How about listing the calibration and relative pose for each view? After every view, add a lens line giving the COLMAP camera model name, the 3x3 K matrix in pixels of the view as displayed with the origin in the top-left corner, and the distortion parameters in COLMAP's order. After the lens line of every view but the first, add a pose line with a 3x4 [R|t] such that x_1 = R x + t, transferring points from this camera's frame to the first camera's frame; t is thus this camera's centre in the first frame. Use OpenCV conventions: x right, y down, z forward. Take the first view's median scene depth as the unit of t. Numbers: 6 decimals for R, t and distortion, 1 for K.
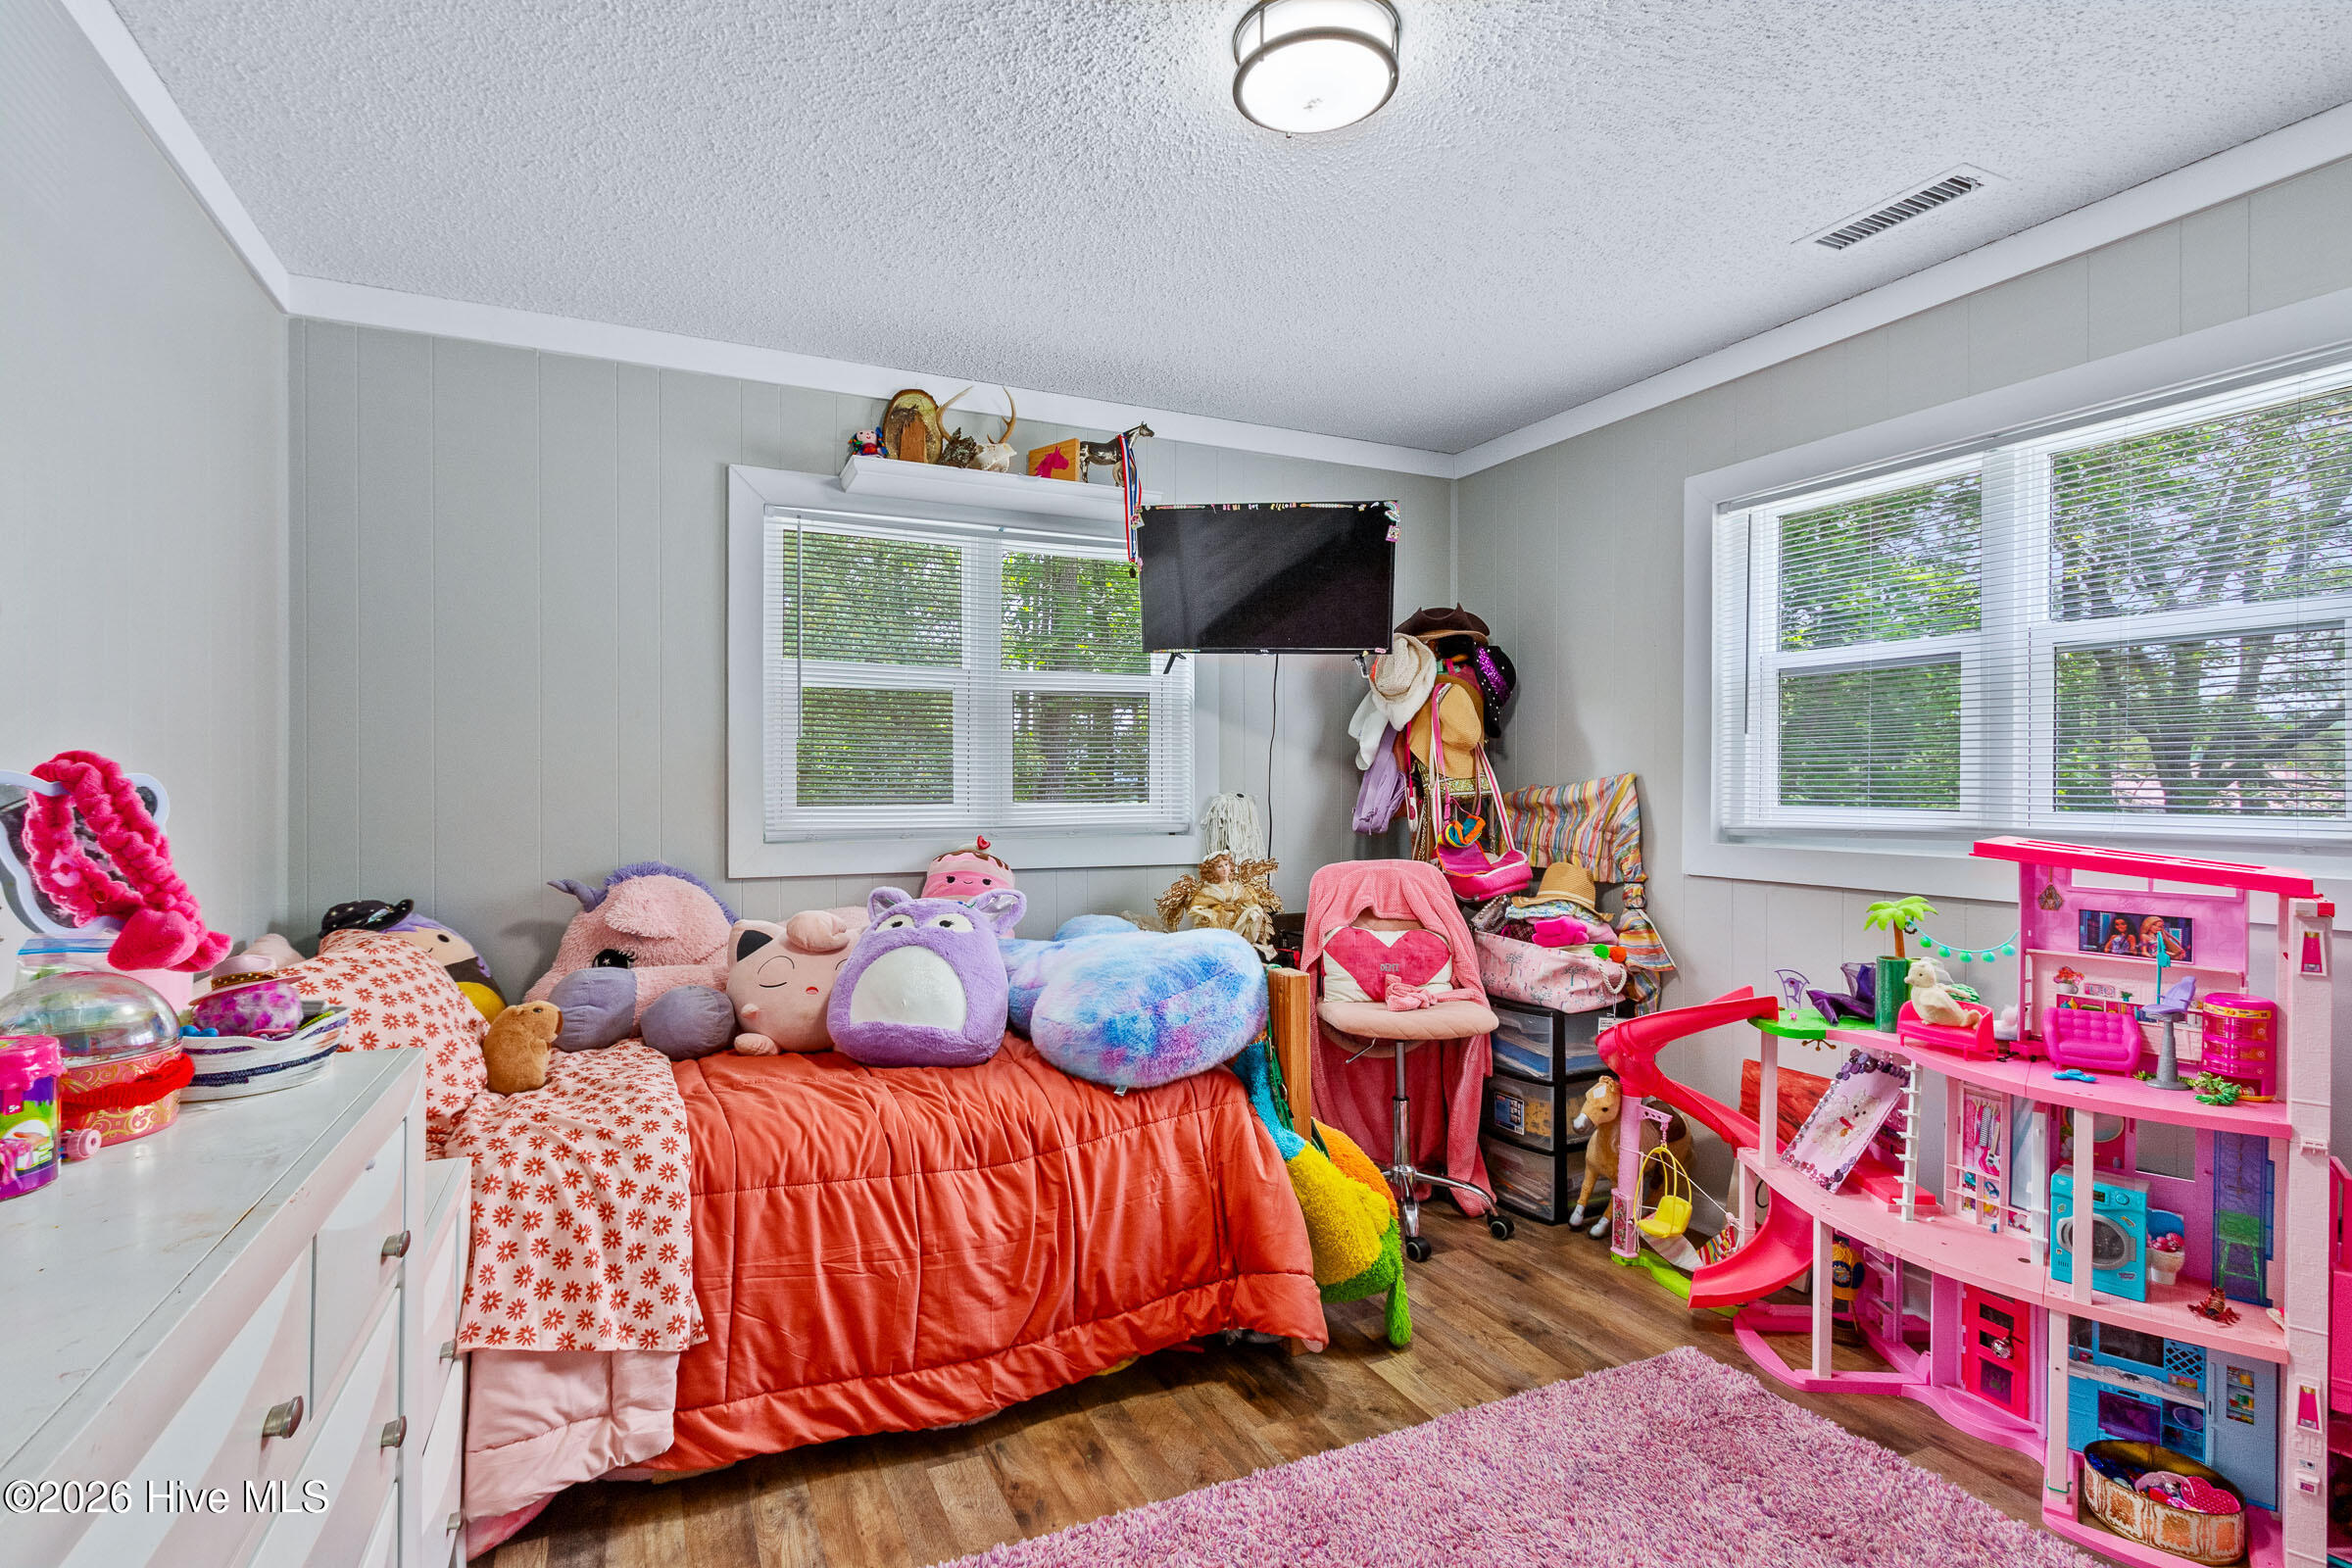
lens RADIAL K [[1137.9, 0, 1184.5], [0, 1137.9, 777.9], [0, 0, 1]] dist [0.008977, -0.004646]
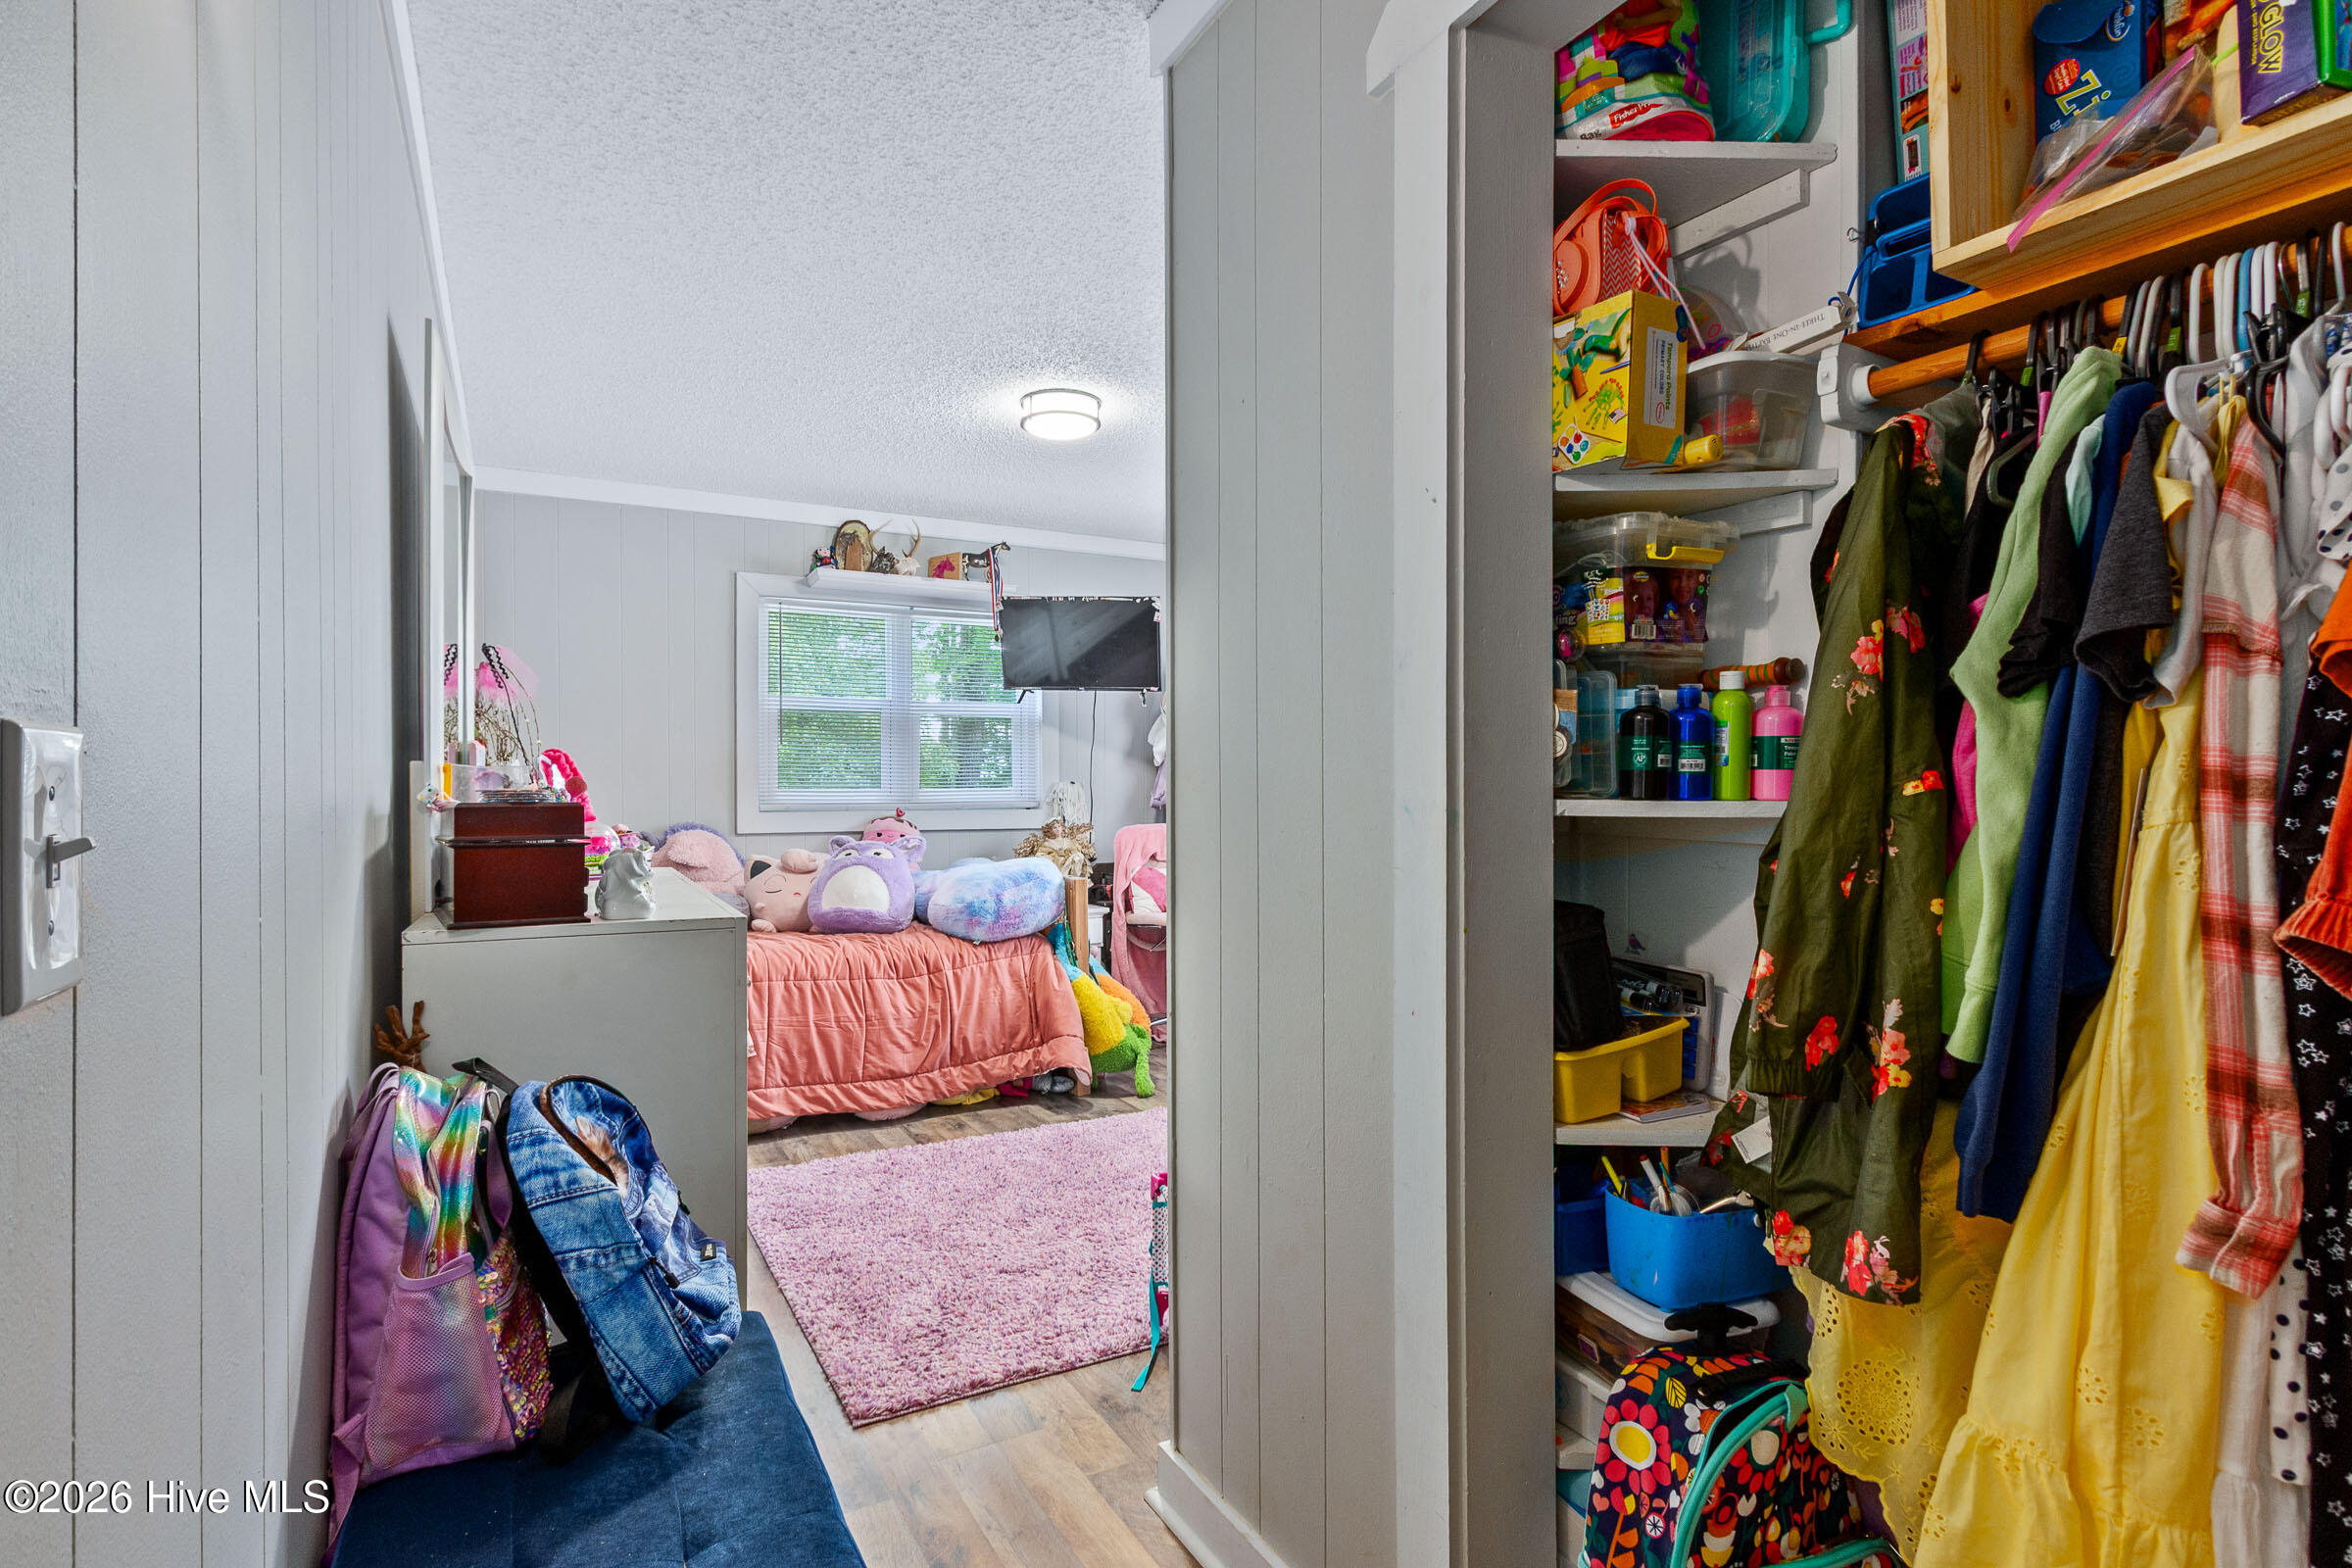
lens RADIAL K [[1137.9, 0, 1163.8], [0, 1137.9, 794.7], [0, 0, 1]] dist [0.008977, -0.004646]
pose [[0.998911, -0.002461, 0.046587, 0.148346], [0.002047, 0.999958, 0.008934, 0.027198], [-0.046607, -0.008829, 0.998874, -0.768185]]
